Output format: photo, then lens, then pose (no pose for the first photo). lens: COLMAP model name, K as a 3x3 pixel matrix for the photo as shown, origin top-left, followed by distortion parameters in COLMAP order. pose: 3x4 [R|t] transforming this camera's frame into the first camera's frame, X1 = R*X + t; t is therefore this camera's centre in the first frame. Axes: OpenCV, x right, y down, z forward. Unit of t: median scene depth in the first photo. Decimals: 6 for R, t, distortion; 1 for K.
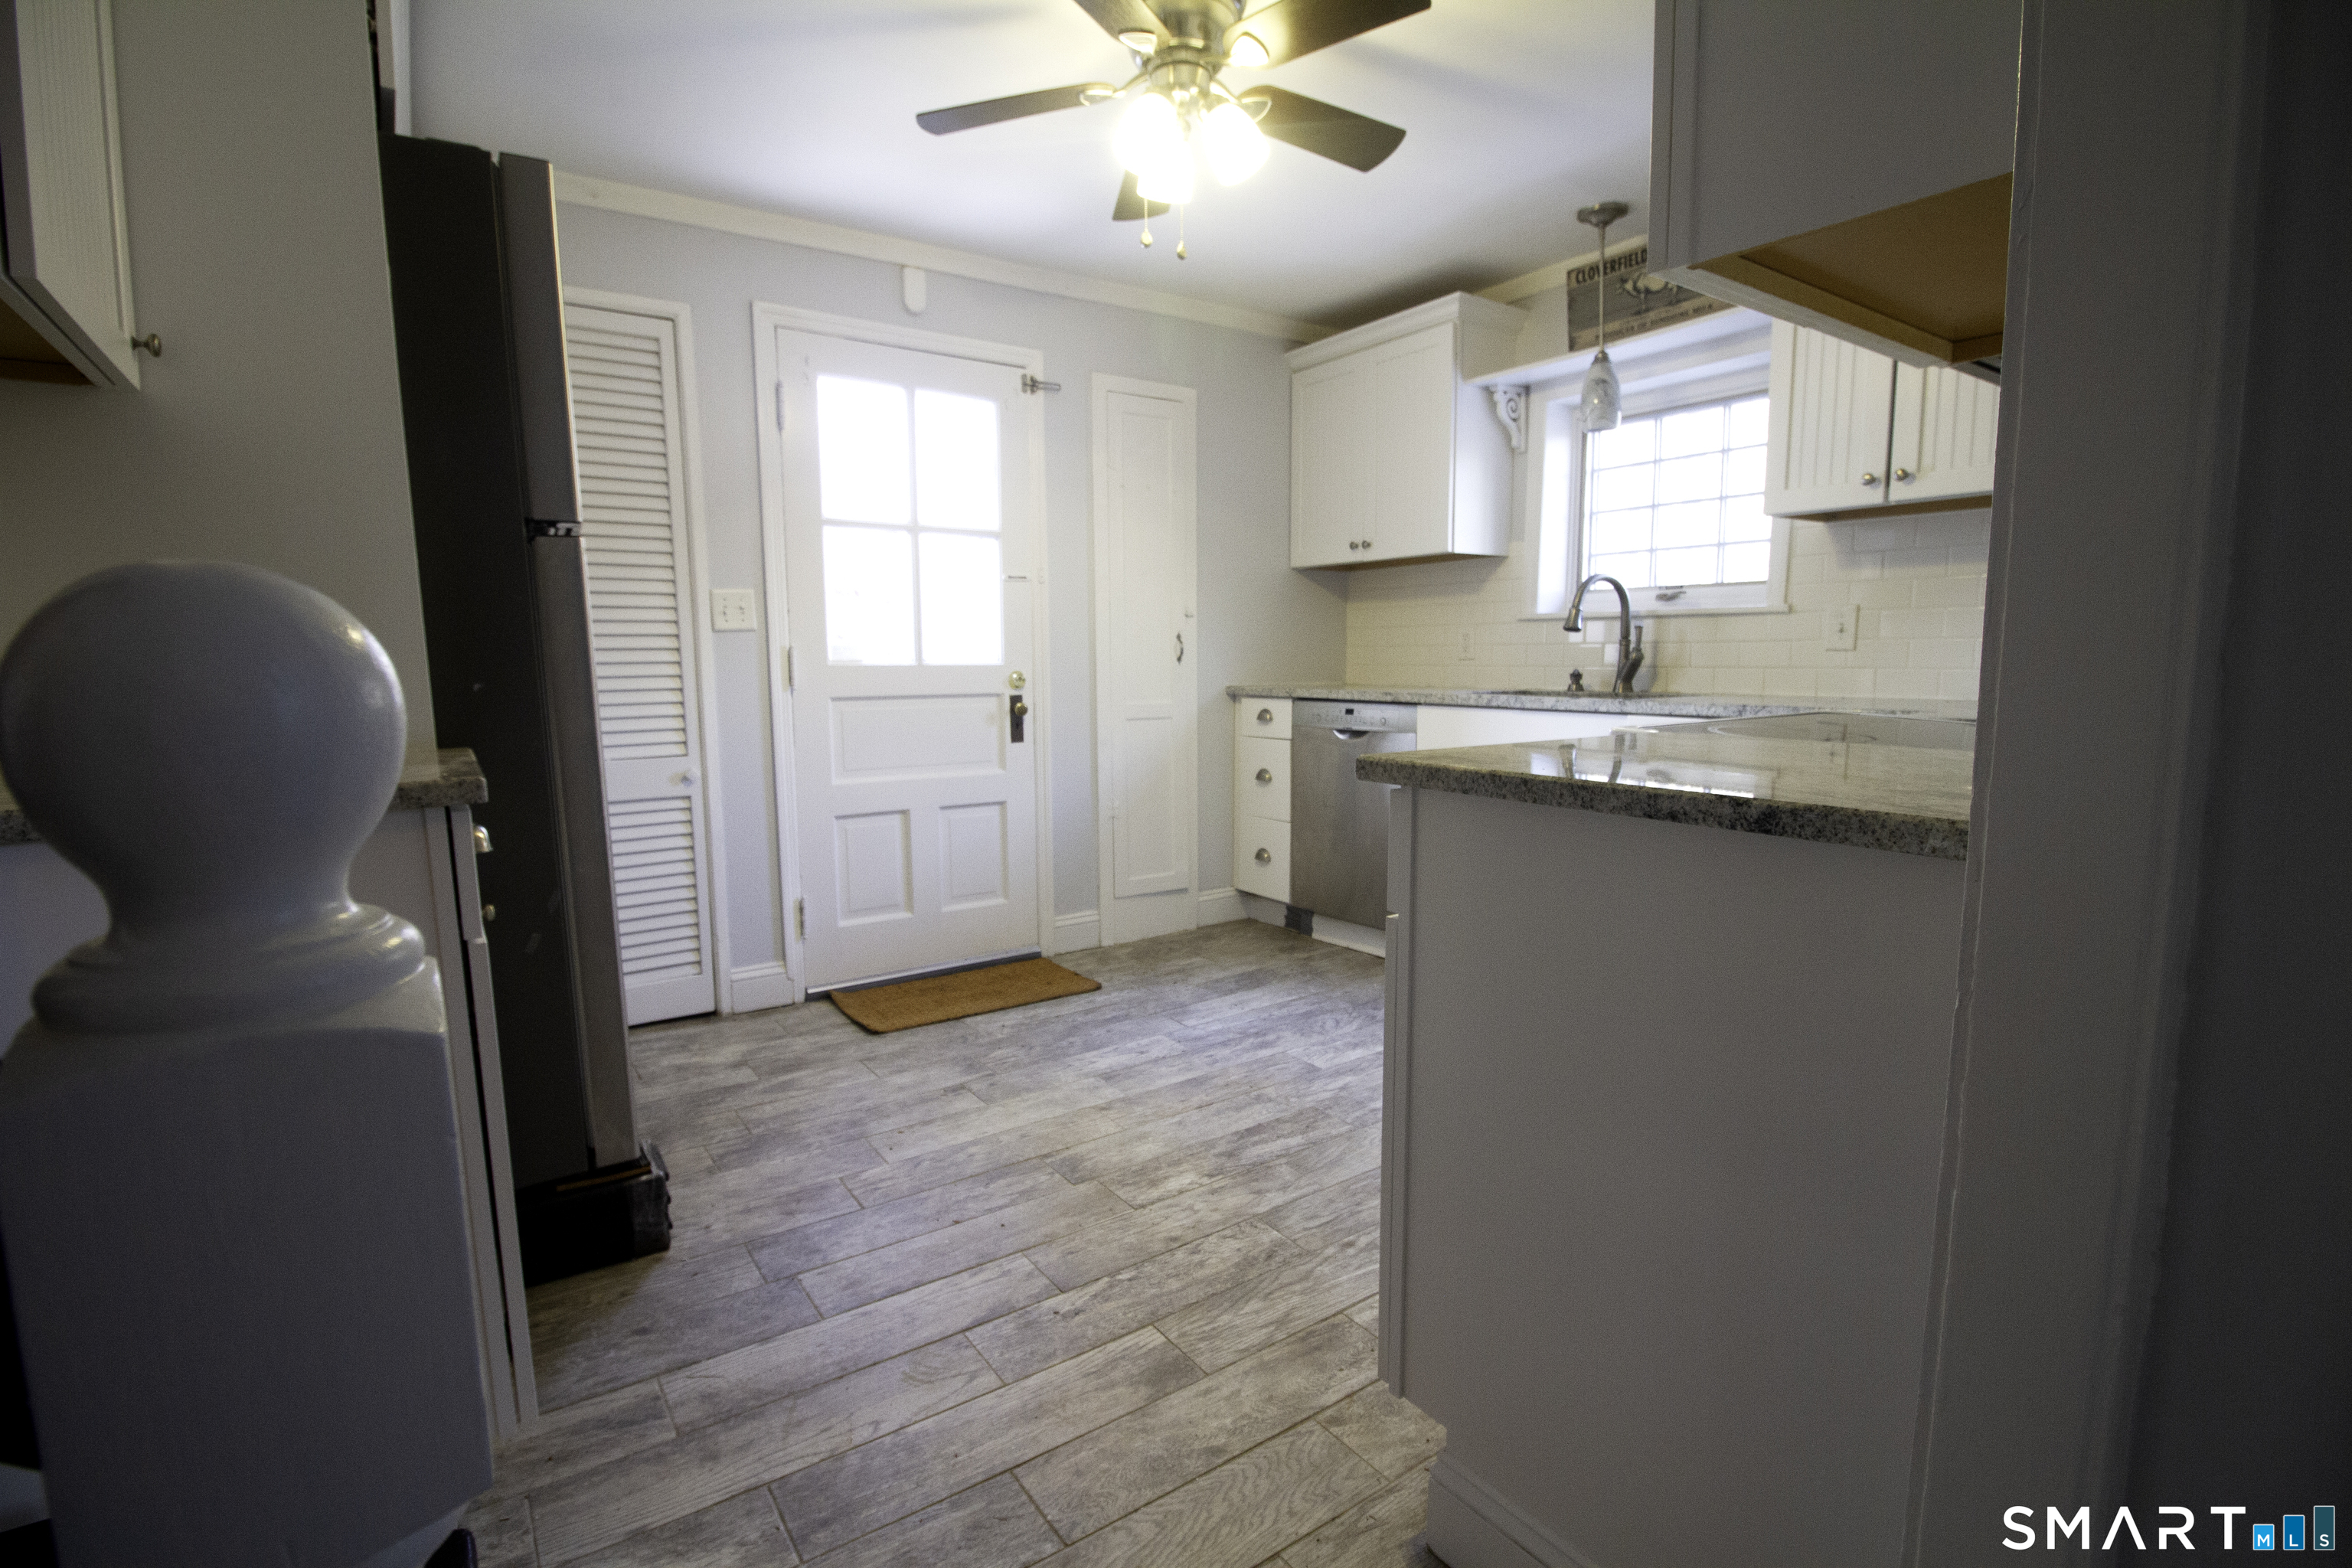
lens RADIAL K [[1128.7, 0, 1224.9], [0, 1128.7, 798.3], [0, 0, 1]] dist [0.002057, -0.014230]
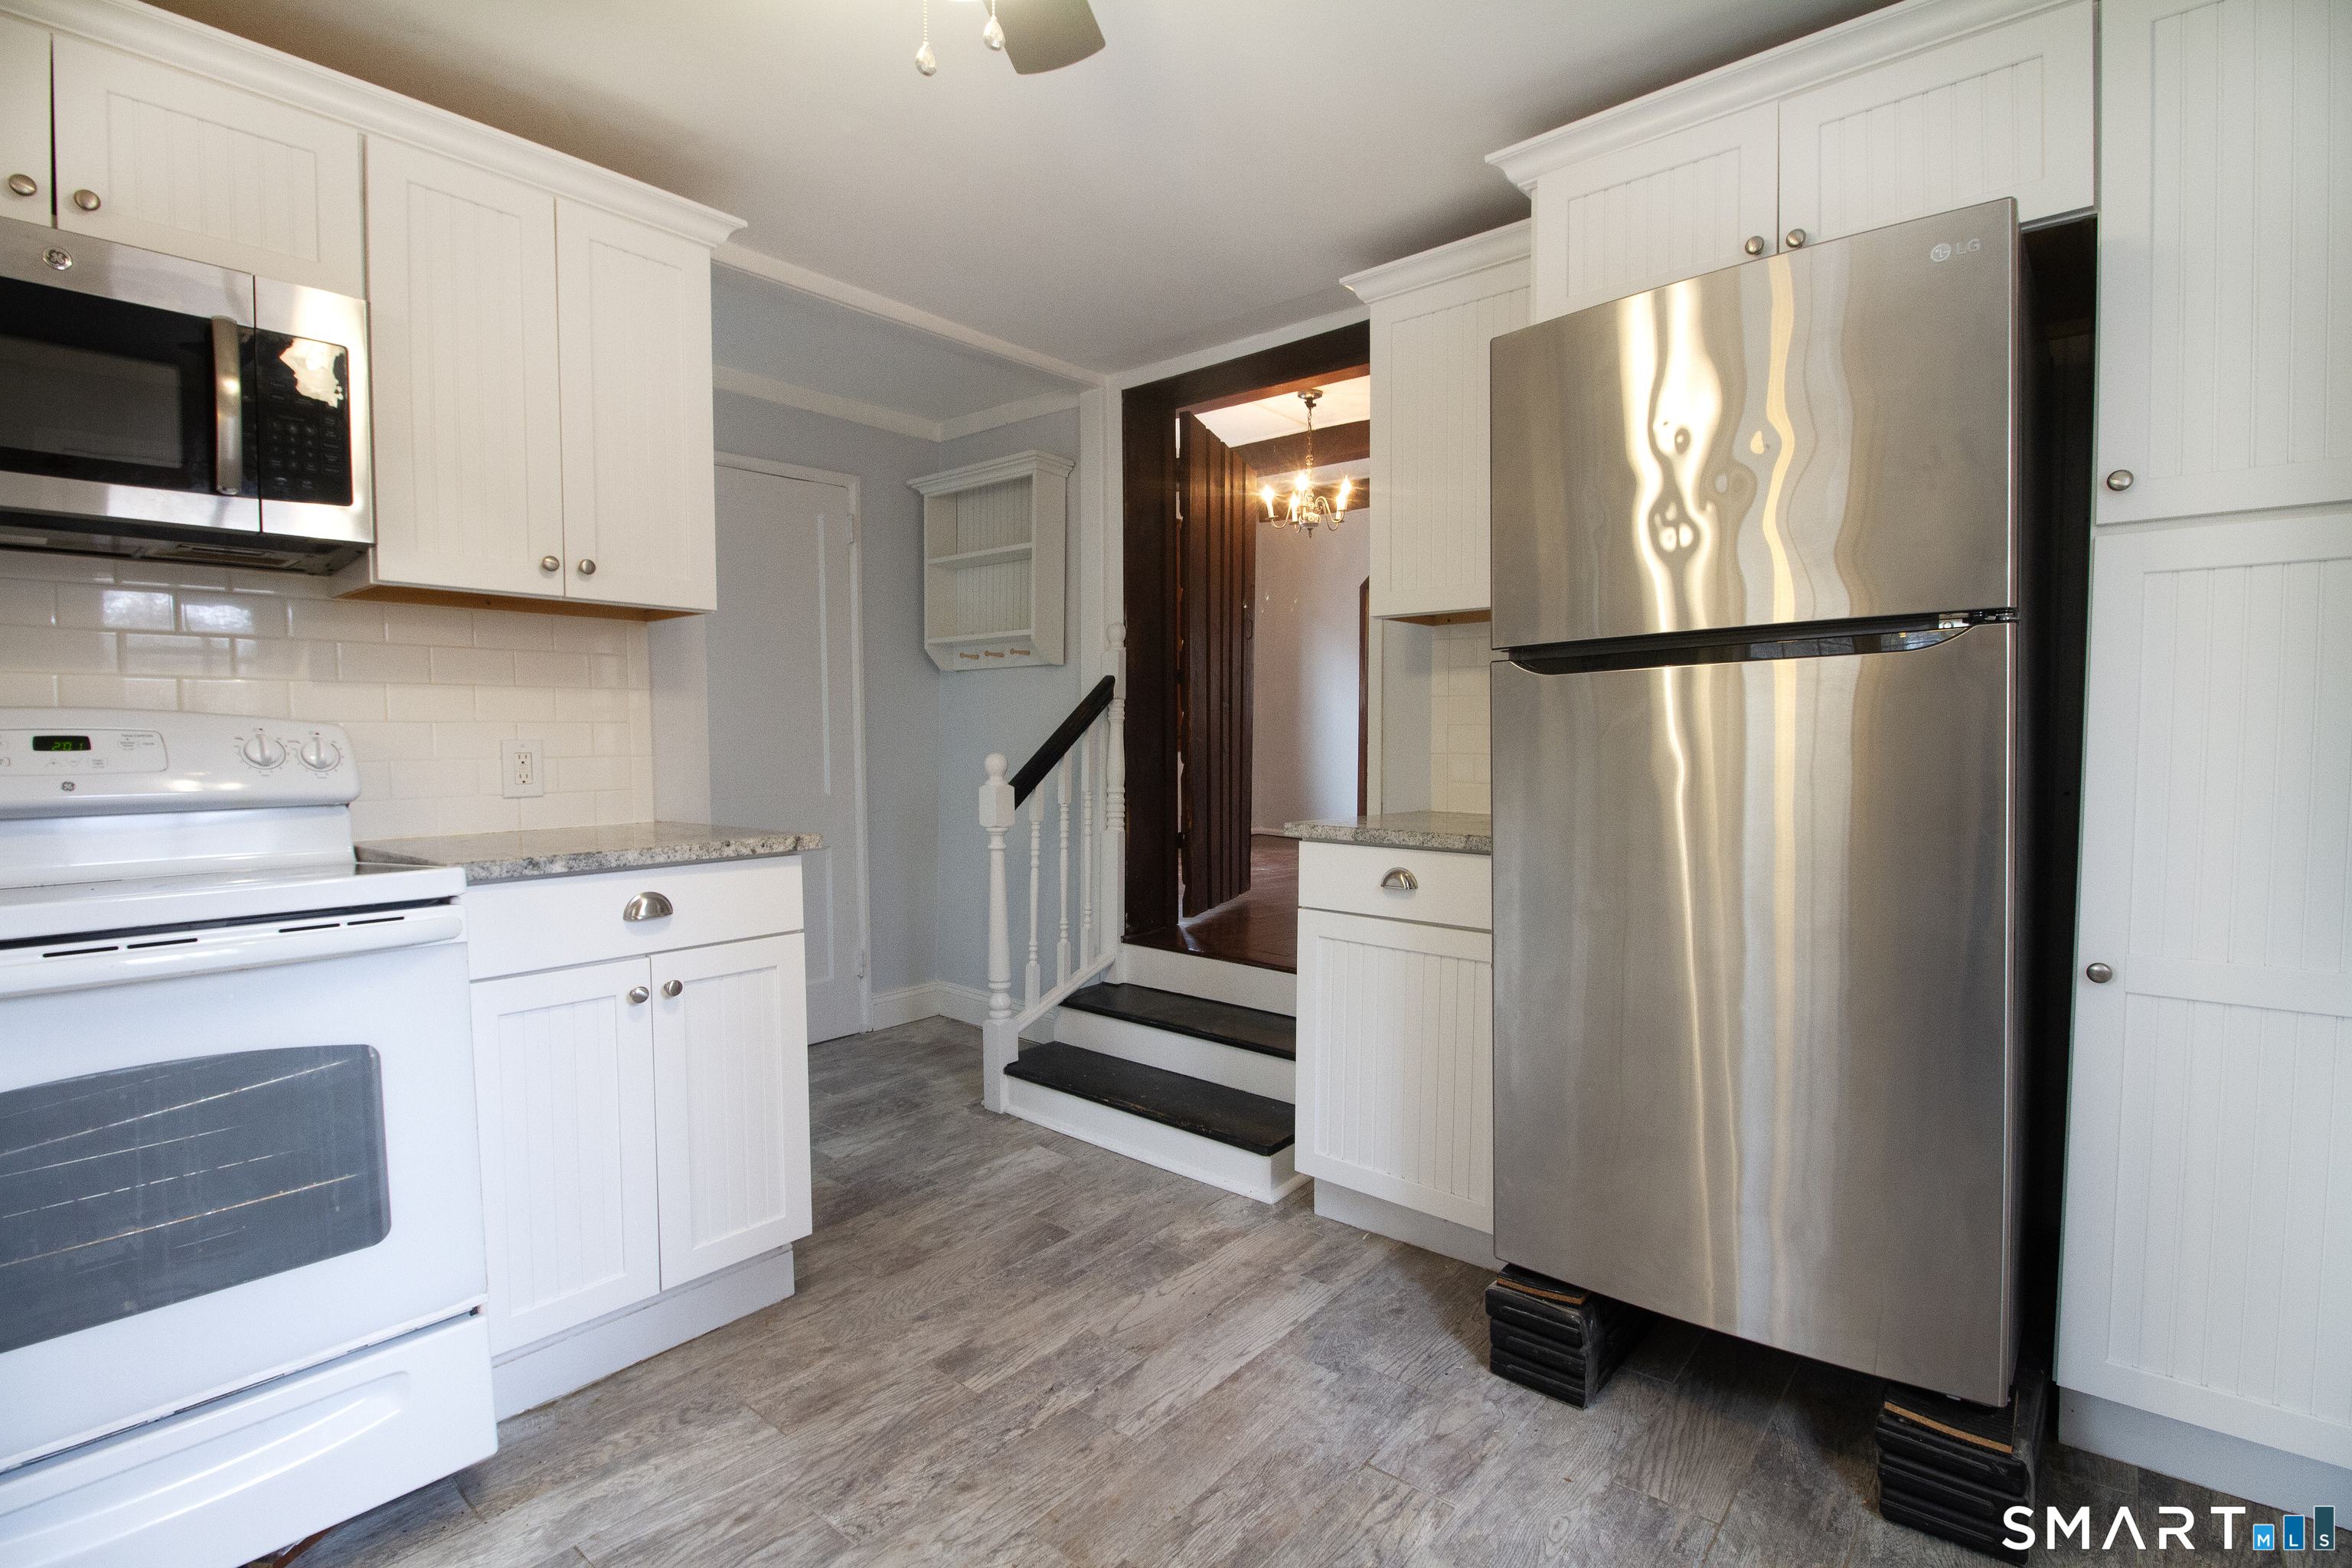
lens RADIAL K [[1086.2, 0, 1191.8], [0, 1086.2, 793.7], [0, 0, 1]] dist [0.001984, -0.011698]
pose [[-0.976339, 0.025150, -0.214779, -0.045326], [-0.013689, 0.984034, 0.177456, -0.231645], [0.215812, 0.176197, -0.960406, 1.584106]]
